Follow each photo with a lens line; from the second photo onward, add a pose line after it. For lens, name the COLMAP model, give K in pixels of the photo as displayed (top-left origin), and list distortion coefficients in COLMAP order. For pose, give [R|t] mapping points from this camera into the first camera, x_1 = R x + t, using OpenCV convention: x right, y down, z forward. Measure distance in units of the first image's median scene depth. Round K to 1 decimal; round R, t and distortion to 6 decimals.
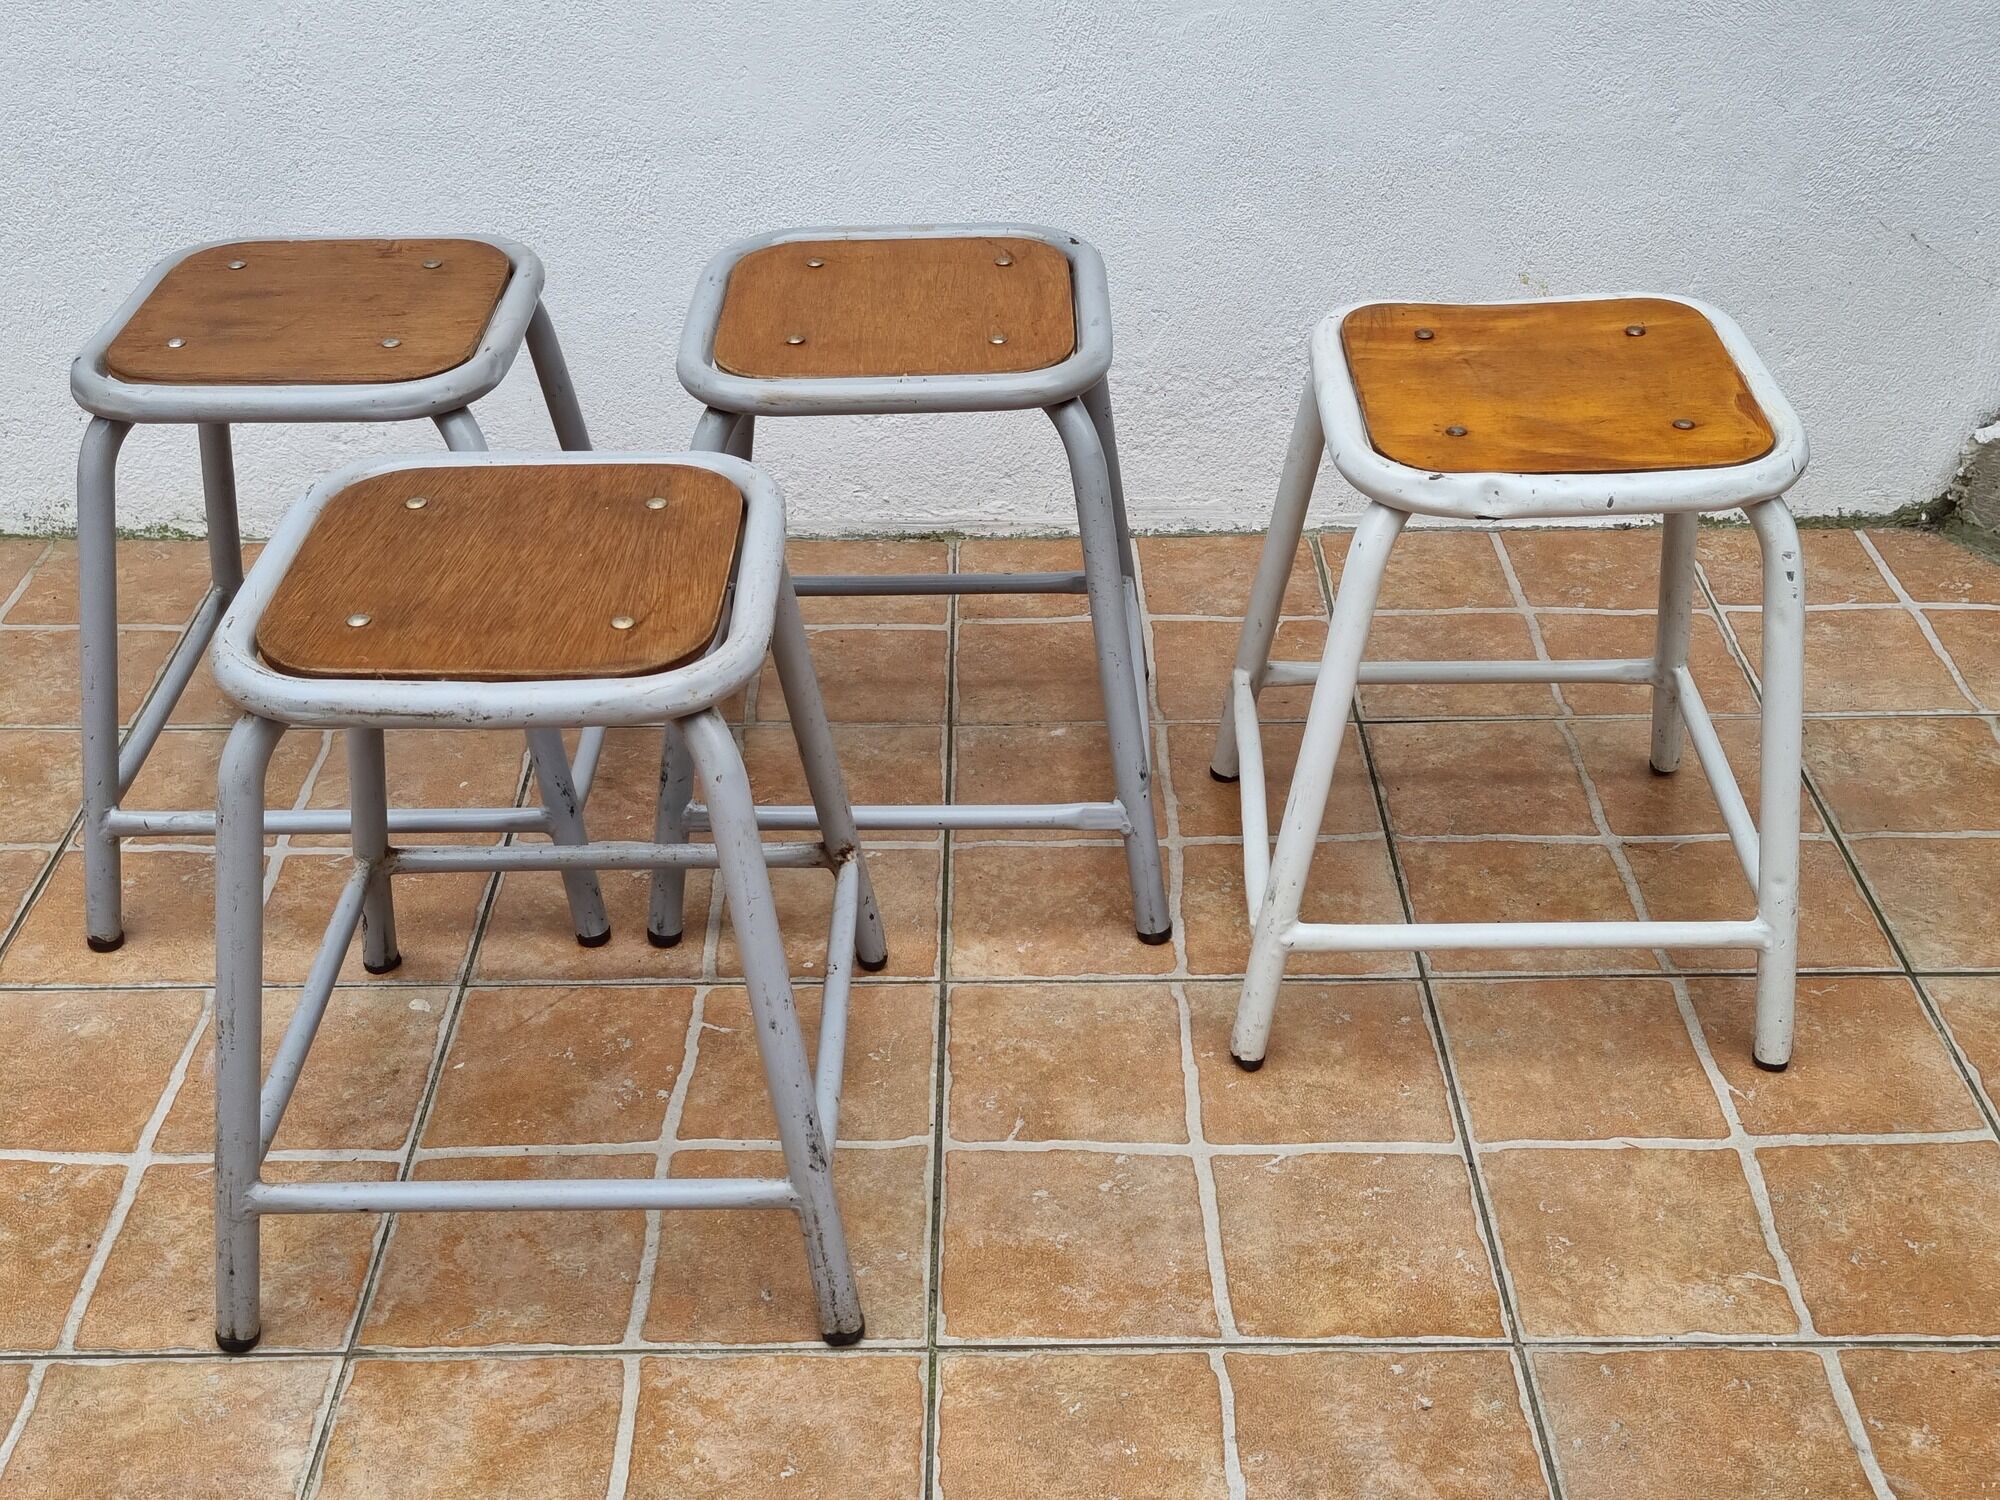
lens RADIAL K [[2330.9, 0, 997.5], [0, 2330.9, 718.4], [0, 0, 1]] dist [0.038572, 0.000000]
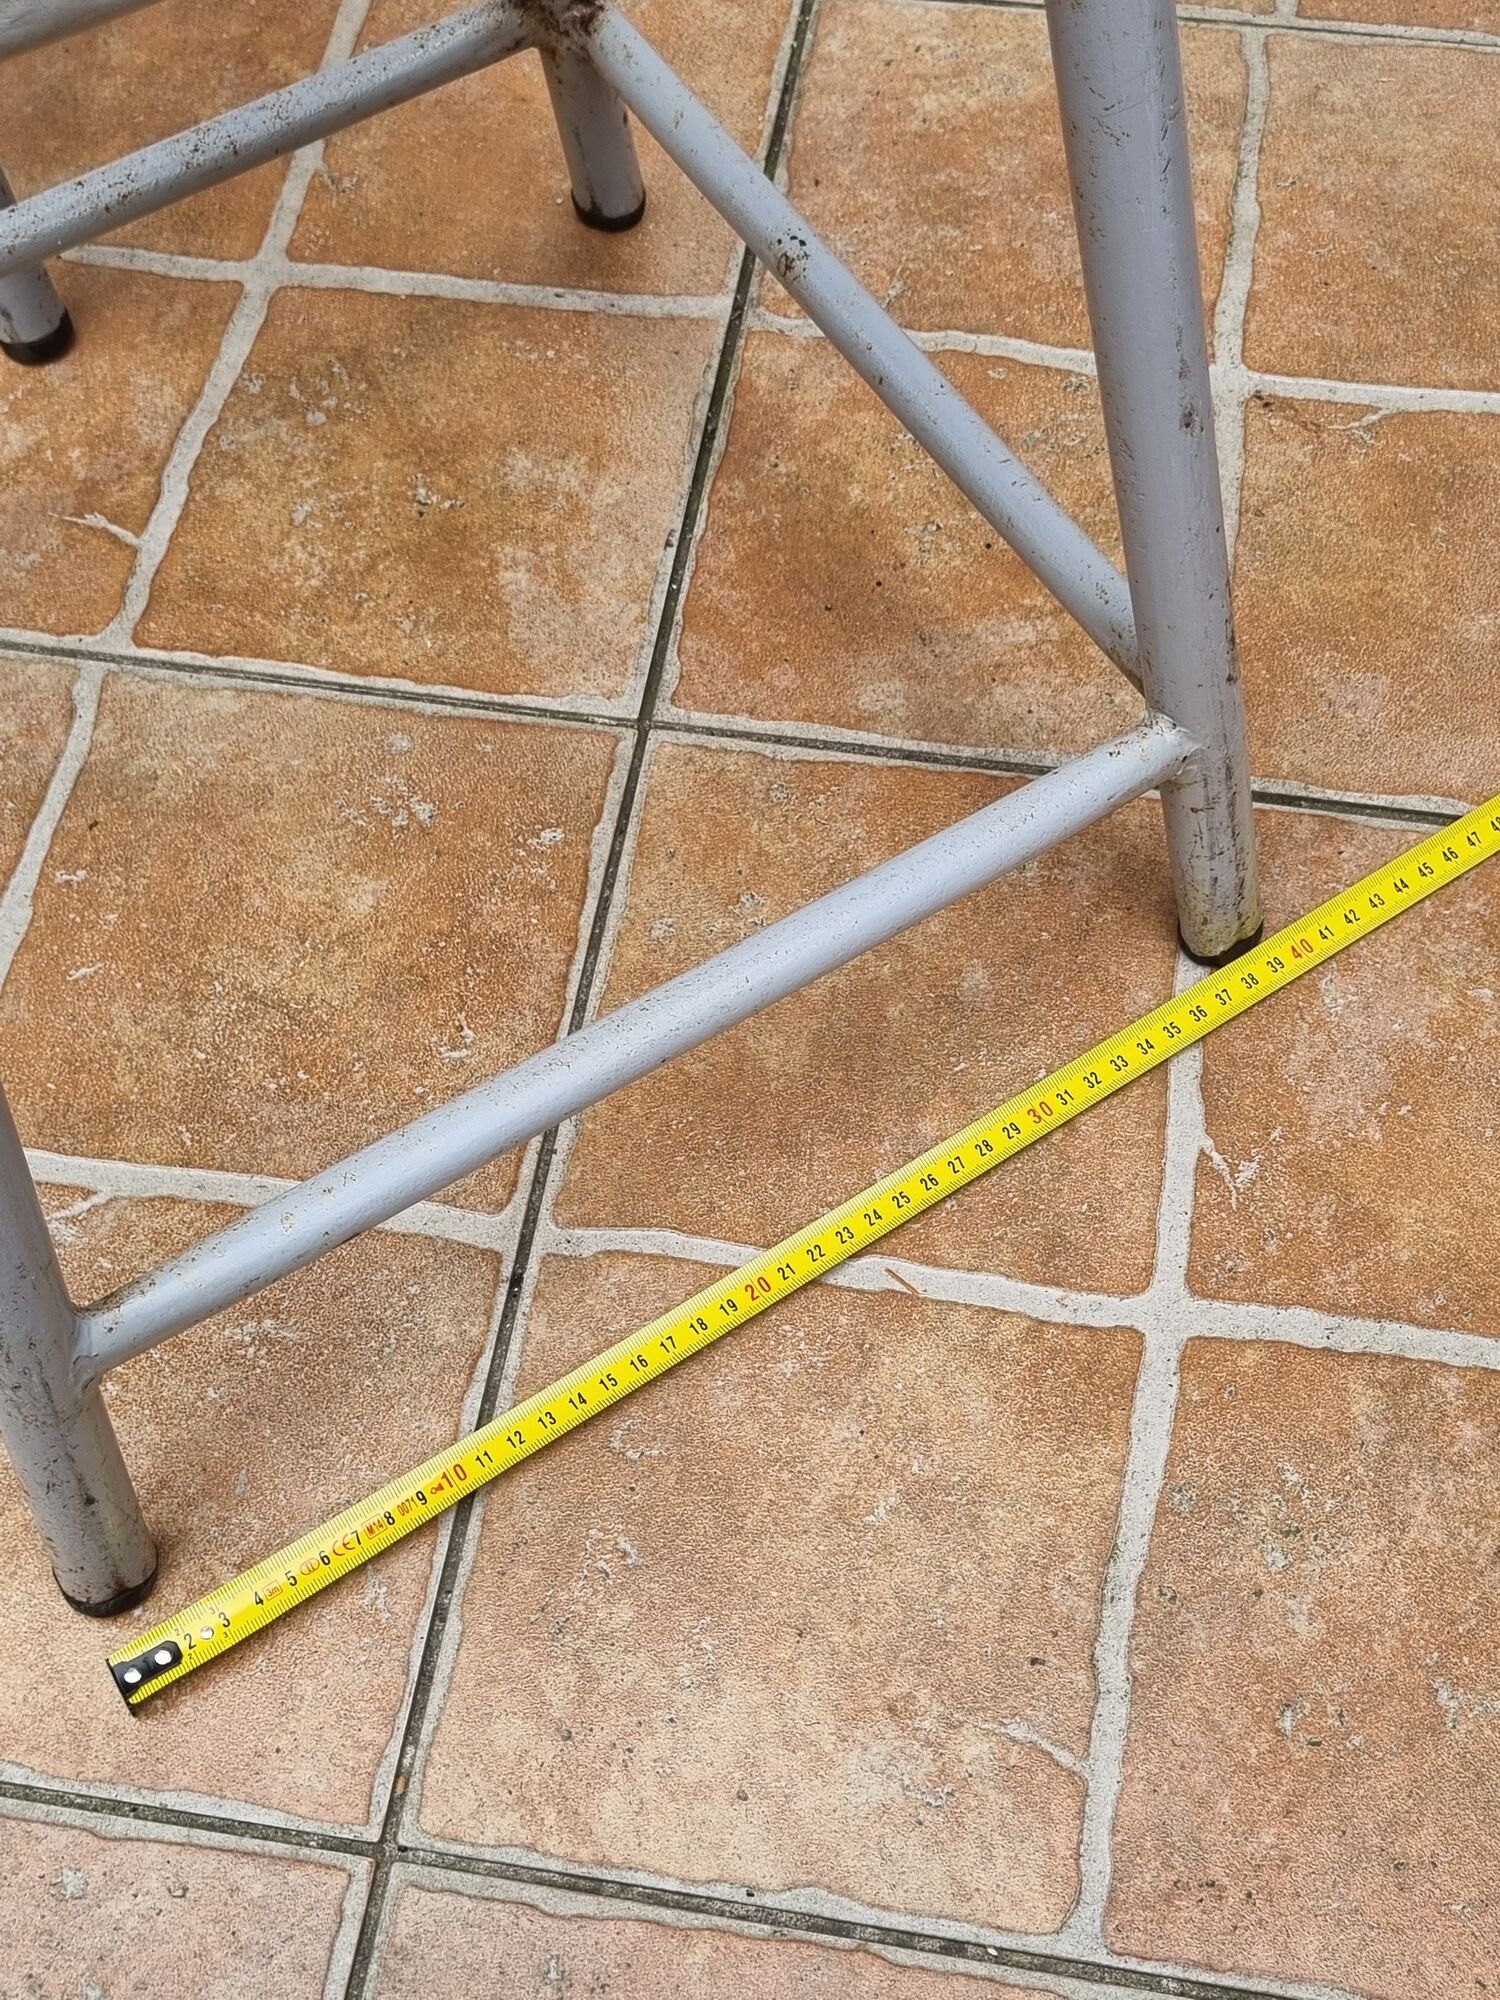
lens RADIAL K [[2523.0, 0, 771.4], [0, 2523.0, 1000.6], [0, 0, 1]] dist [0.027859, 0.000000]
pose [[0.986566, 0.137711, -0.087886, 0.262823], [-0.078929, 0.872816, 0.481625, -0.075458], [0.143033, -0.468218, 0.871960, 0.583326]]
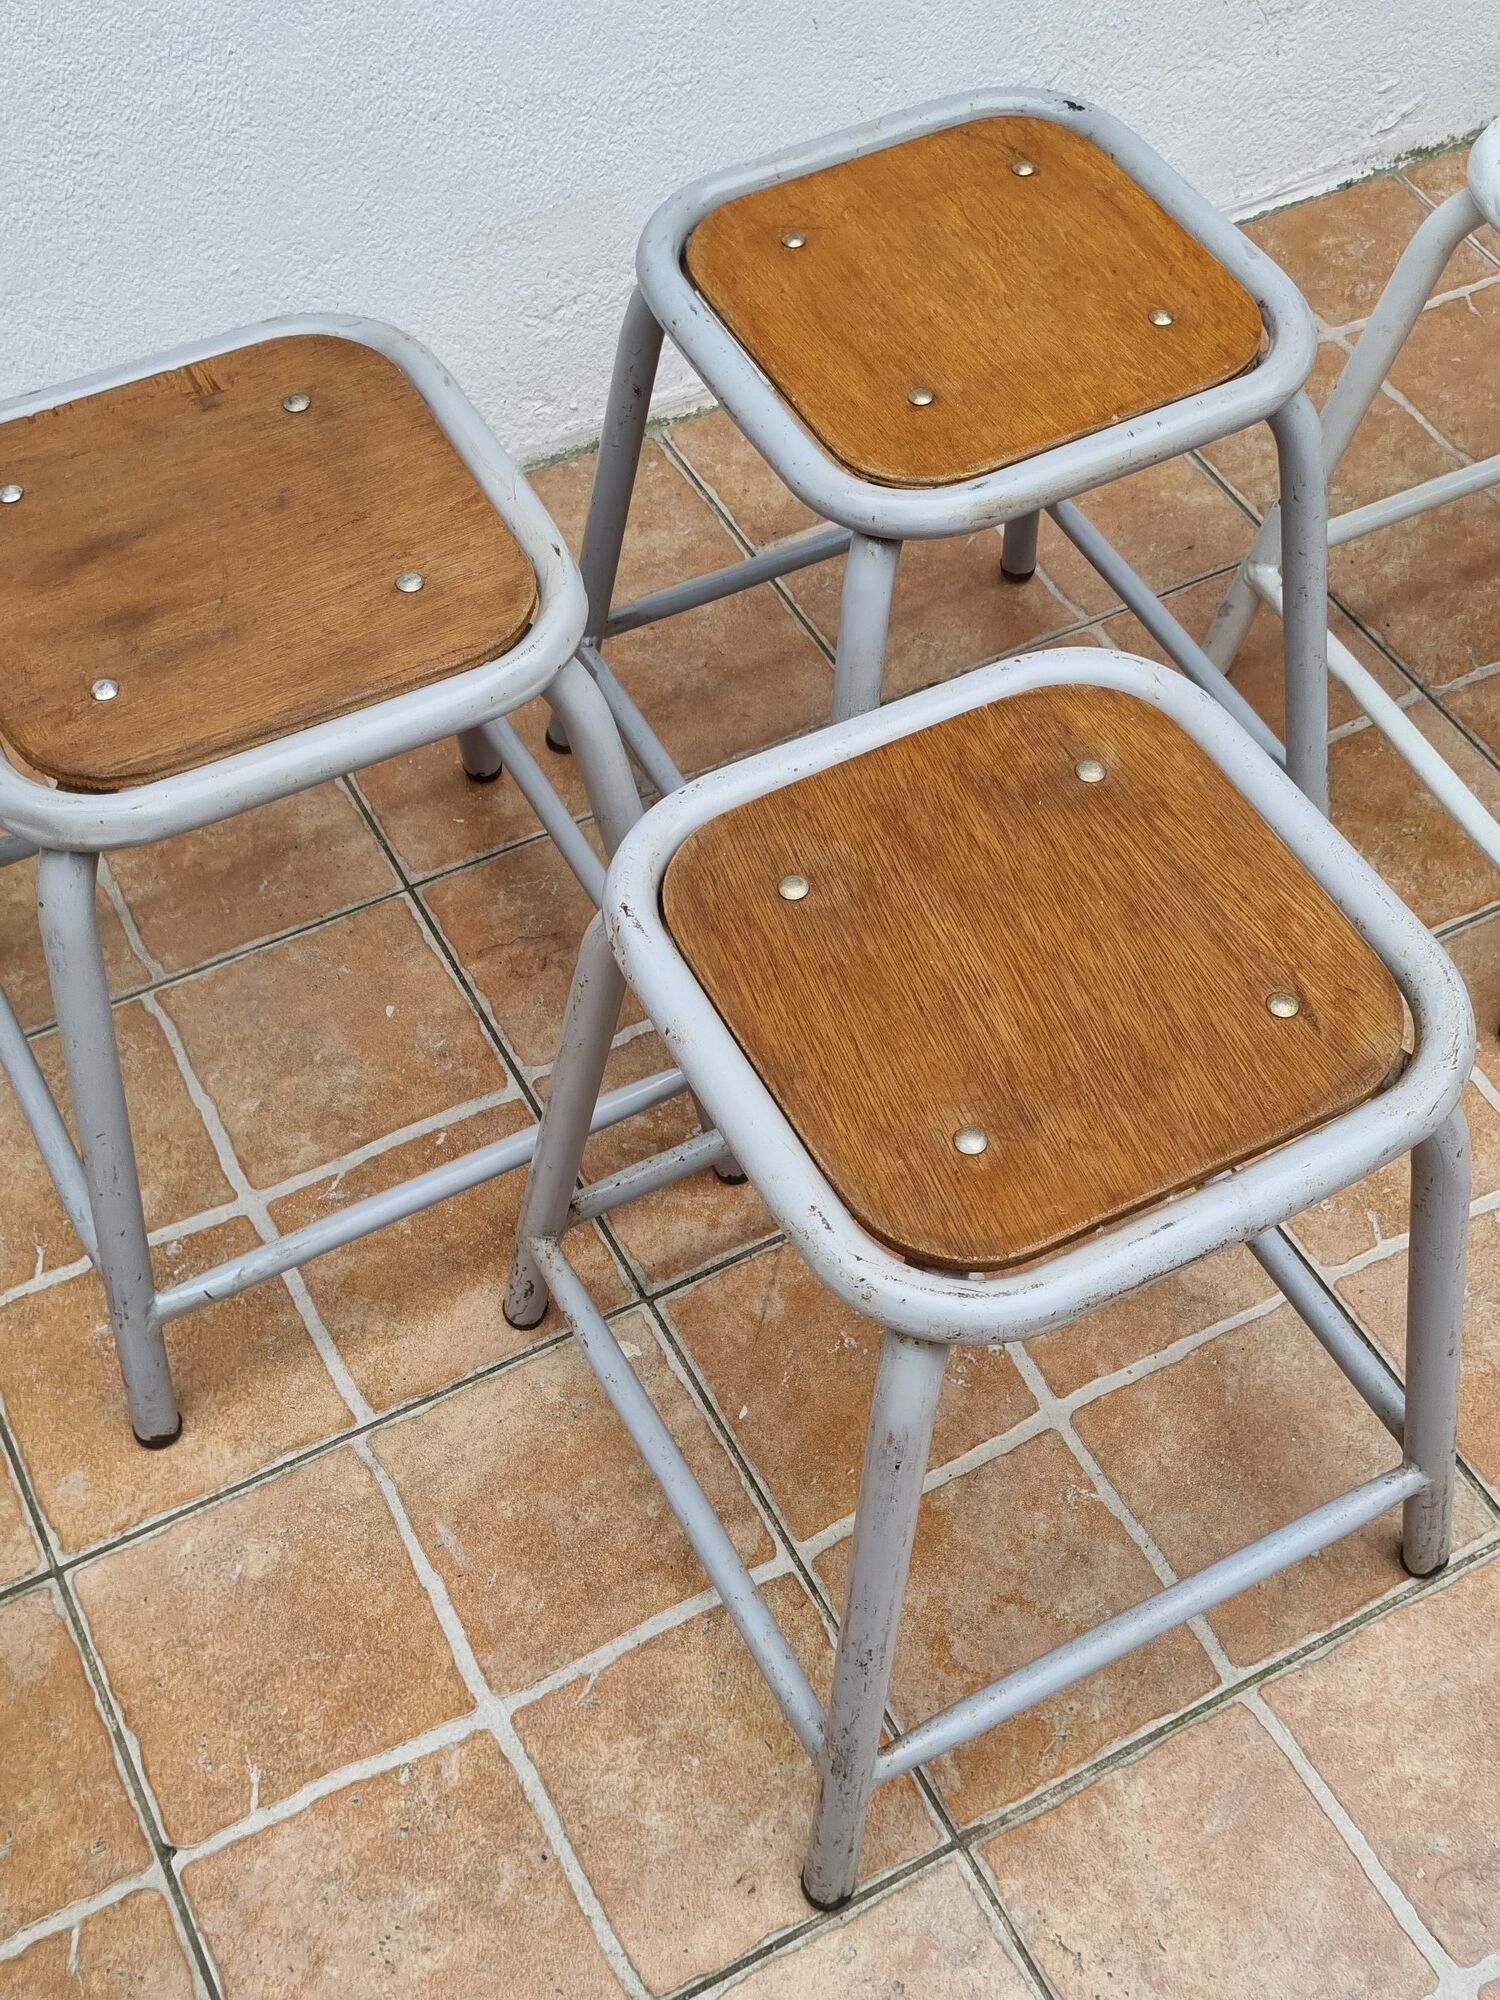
lens RADIAL K [[2330.9, 0, 791.8], [0, 2330.9, 1024.1], [0, 0, 1]] dist [0.038572, 0.000000]
pose [[0.879099, -0.373138, 0.296569, -0.397612], [0.239755, 0.883937, 0.401464, -0.283213], [-0.411950, -0.281823, 0.866530, 0.329674]]
